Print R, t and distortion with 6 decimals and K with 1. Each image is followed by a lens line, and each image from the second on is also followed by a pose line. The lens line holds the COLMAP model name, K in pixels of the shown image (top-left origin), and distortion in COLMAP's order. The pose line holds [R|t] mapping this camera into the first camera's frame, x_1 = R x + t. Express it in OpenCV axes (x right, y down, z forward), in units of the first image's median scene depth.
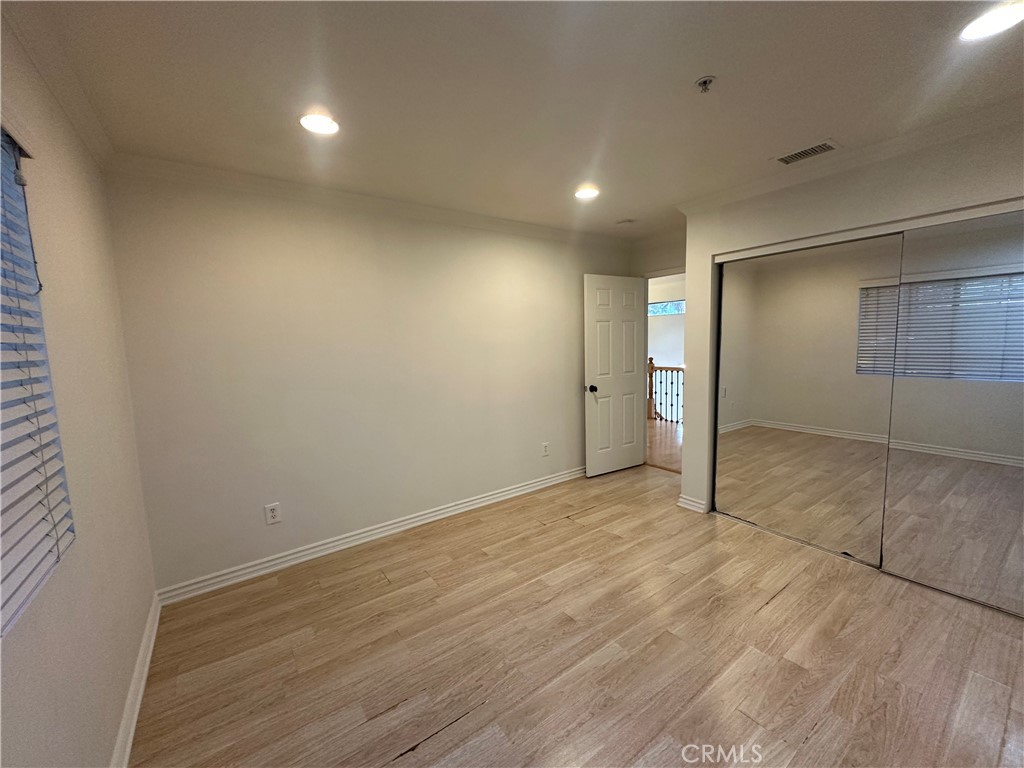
lens RADIAL K [[410.2, 0, 511.4], [0, 410.2, 385.6], [0, 0, 1]] dist [-0.000026, 0.001029]
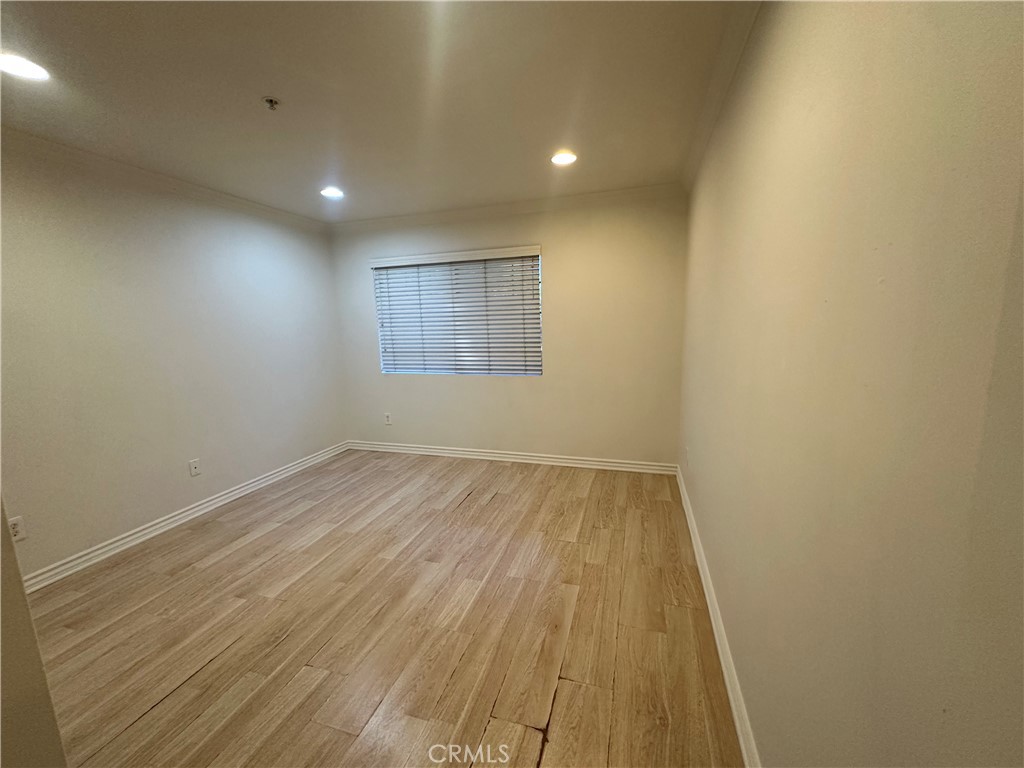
lens RADIAL K [[410.2, 0, 511.4], [0, 410.2, 385.6], [0, 0, 1]] dist [-0.000026, 0.001029]
pose [[-0.801309, 0.148312, -0.579575, 0.539700], [-0.011847, 0.964659, 0.263235, -0.207006], [0.598133, 0.217799, -0.771233, 1.858600]]
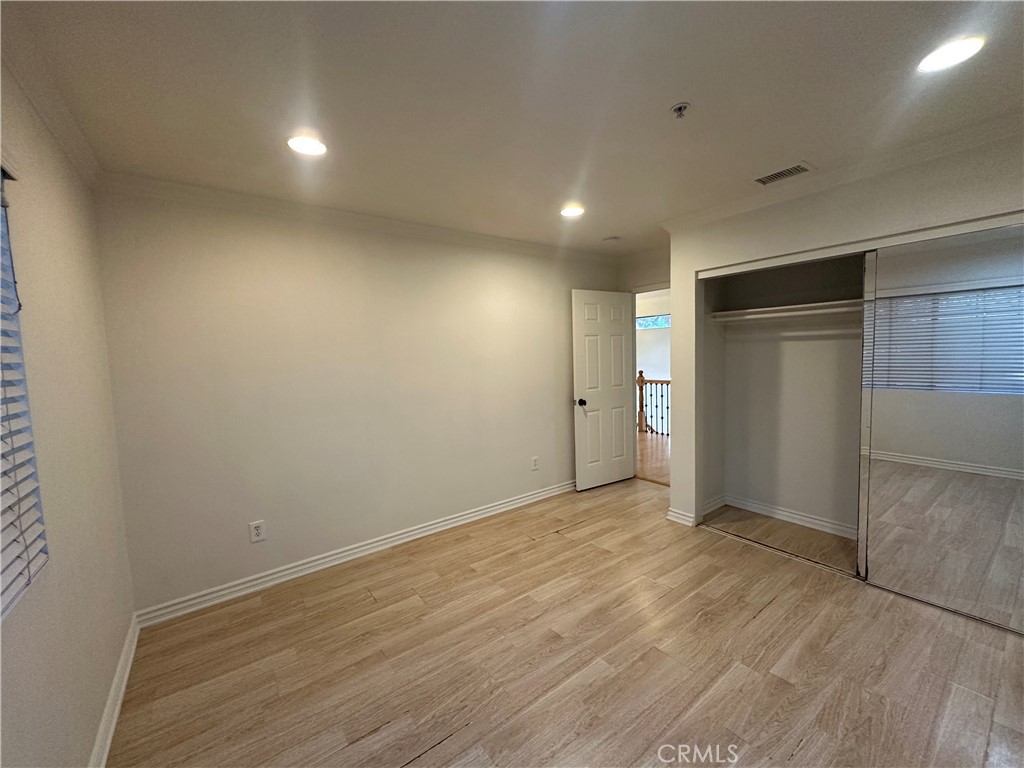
lens RADIAL K [[410.2, 0, 511.4], [0, 410.2, 385.6], [0, 0, 1]] dist [-0.000026, 0.001029]
pose [[0.999877, -0.004408, 0.015069, 0.019243], [0.004879, 0.999497, -0.031326, -0.005099], [-0.014923, 0.031396, 0.999396, -0.007683]]
